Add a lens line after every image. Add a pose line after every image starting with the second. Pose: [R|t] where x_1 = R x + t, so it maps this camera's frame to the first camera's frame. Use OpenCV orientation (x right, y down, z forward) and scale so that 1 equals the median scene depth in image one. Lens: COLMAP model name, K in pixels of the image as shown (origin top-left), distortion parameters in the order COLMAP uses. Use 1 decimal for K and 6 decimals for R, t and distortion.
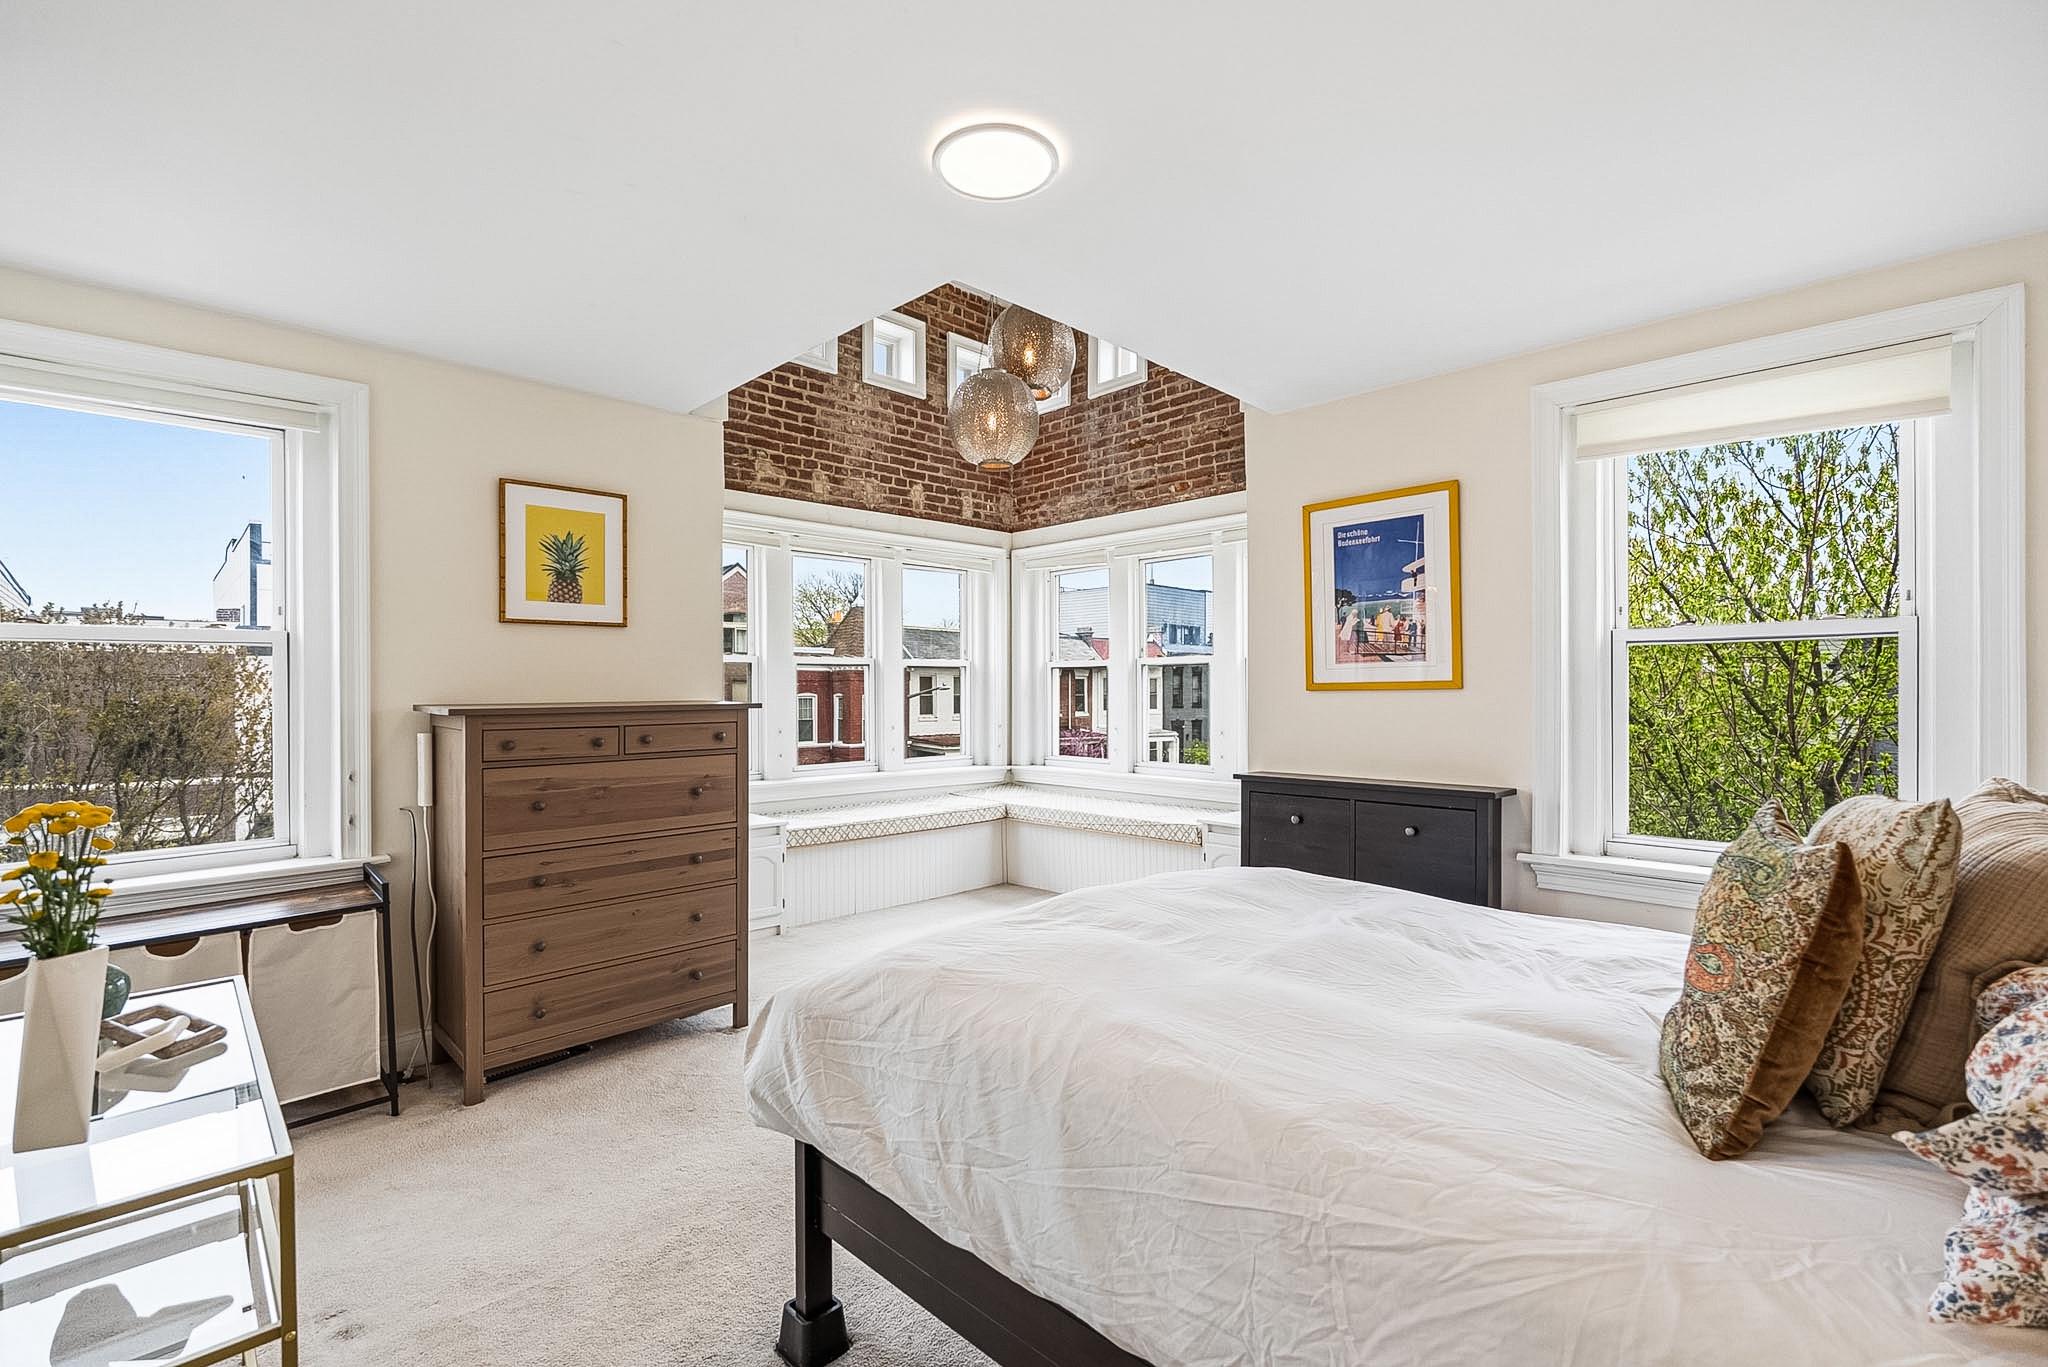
lens RADIAL K [[907.5, 0, 1020.5], [0, 907.5, 685.7], [0, 0, 1]] dist [-0.010249, 0.000772]
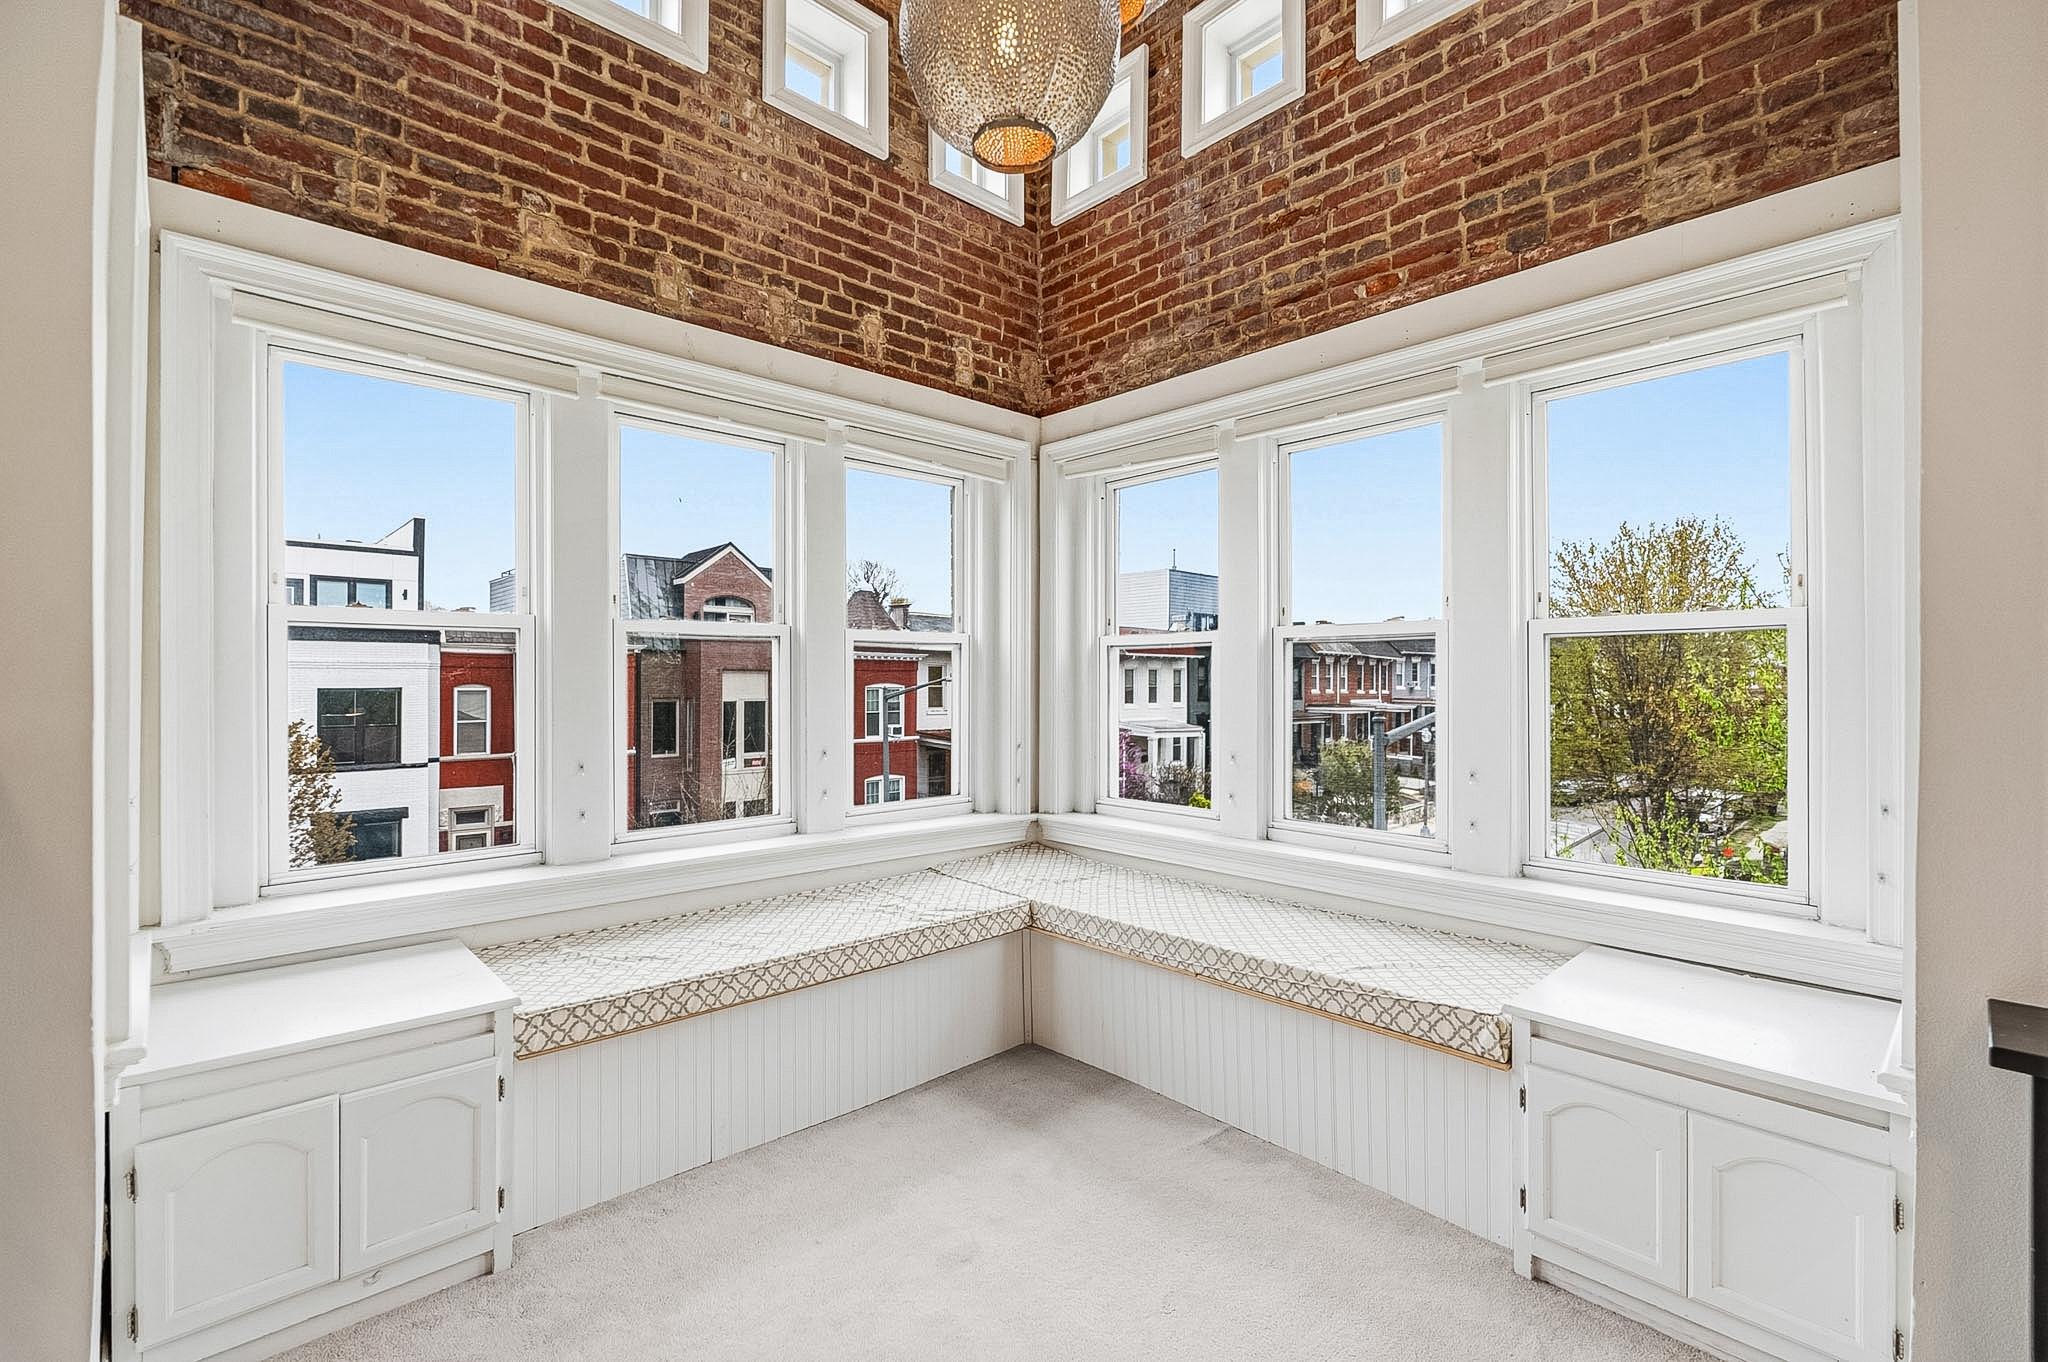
lens RADIAL K [[907.5, 0, 1020.5], [0, 907.5, 683.2], [0, 0, 1]] dist [-0.010249, 0.000772]
pose [[0.999866, 0.004307, -0.015822, -0.014451], [-0.004194, 0.999966, 0.007148, -0.000081], [0.015852, -0.007081, 0.999849, 0.481889]]
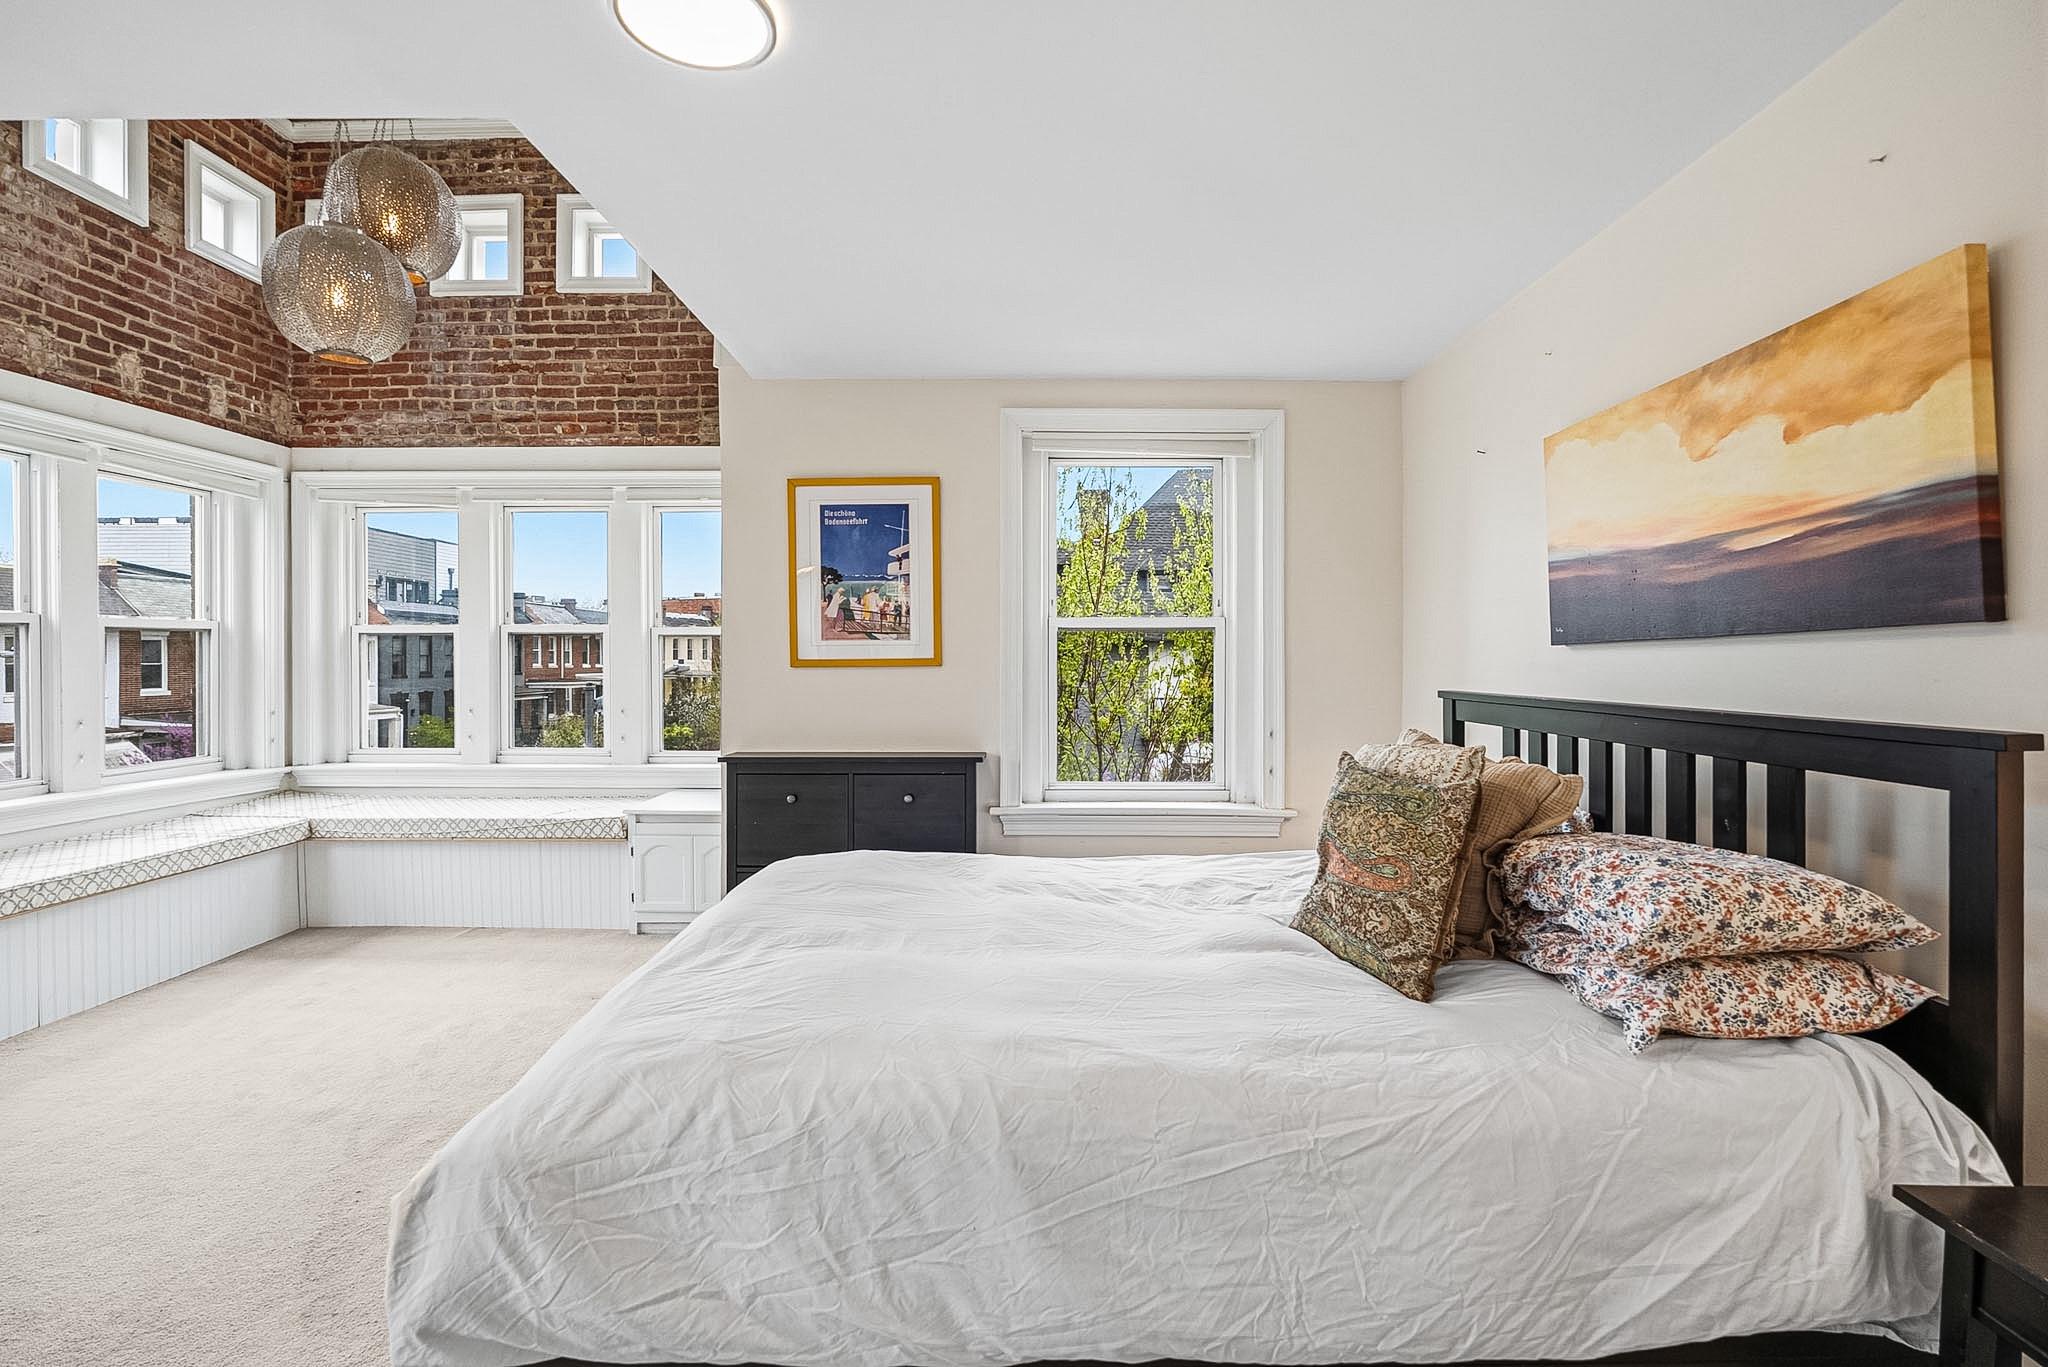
lens RADIAL K [[910.4, 0, 1024.1], [0, 910.4, 657.6], [0, 0, 1]] dist [-0.007545, 0.000005]
pose [[0.703646, 0.001195, 0.710550, -0.131859], [-0.005482, 0.999978, 0.003747, -0.006395], [-0.710530, -0.006531, 0.703637, 0.078540]]
